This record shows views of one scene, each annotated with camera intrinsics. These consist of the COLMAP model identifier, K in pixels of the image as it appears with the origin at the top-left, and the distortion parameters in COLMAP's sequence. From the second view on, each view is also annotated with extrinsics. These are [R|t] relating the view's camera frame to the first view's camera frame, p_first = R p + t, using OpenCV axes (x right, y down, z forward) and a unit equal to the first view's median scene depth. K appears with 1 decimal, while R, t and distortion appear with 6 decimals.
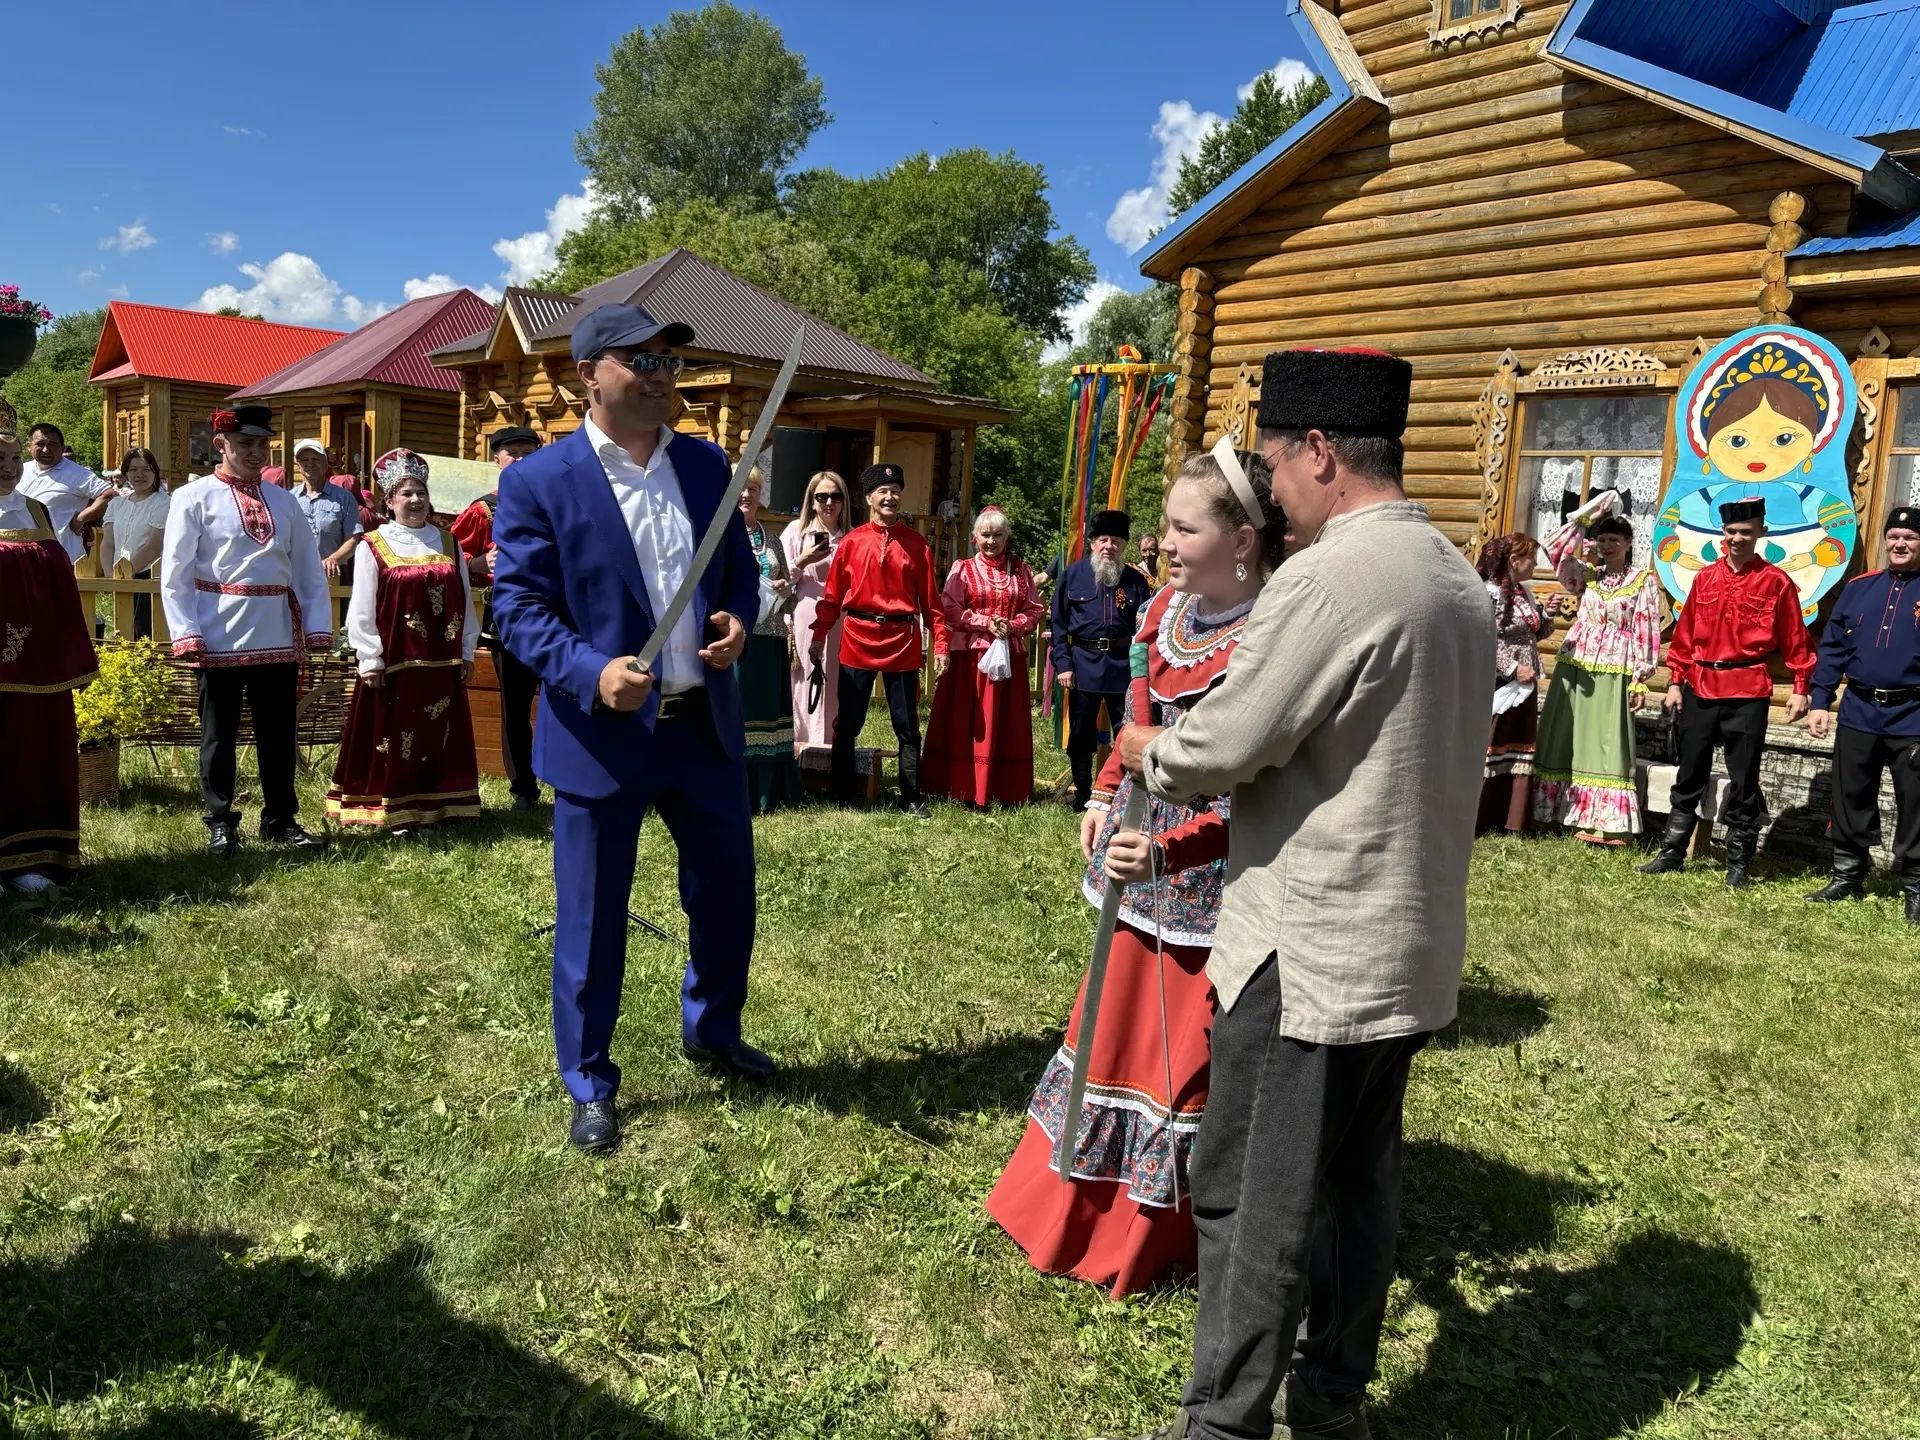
lens RADIAL K [[1462.0, 0, 955.5], [0, 1462.0, 725.7], [0, 0, 1]] dist [0.022442, -0.025474]
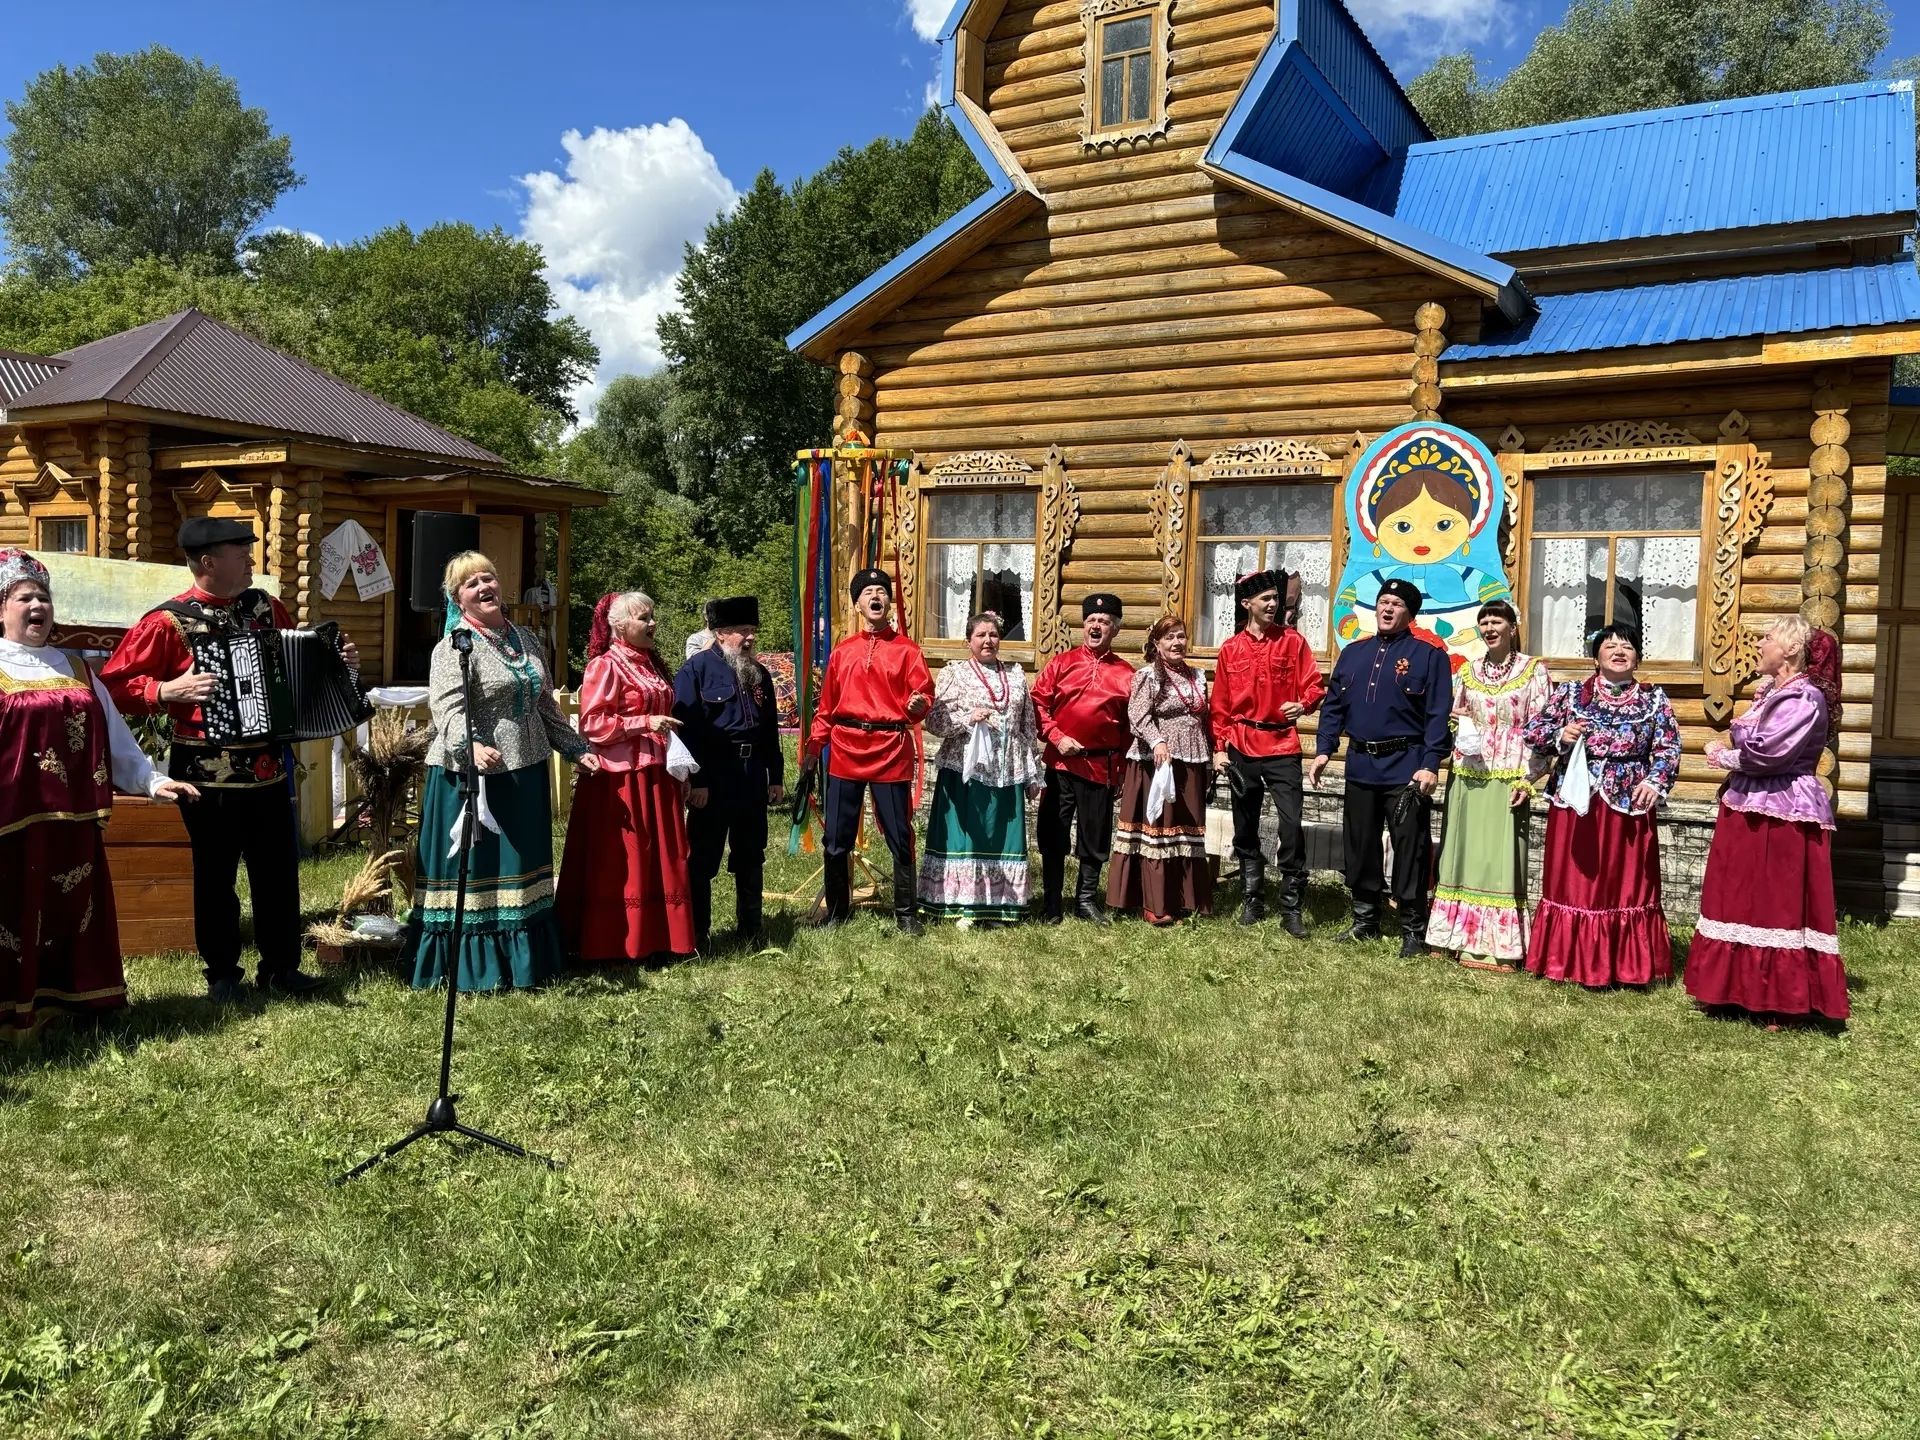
lens RADIAL K [[1462.0, 0, 947.2], [0, 1462.0, 716.5], [0, 0, 1]] dist [0.022442, -0.025474]
pose [[0.943491, -0.046291, 0.328150, -0.126839], [0.066006, 0.996606, -0.049192, -0.020775], [-0.324759, 0.068072, 0.943344, 0.087746]]
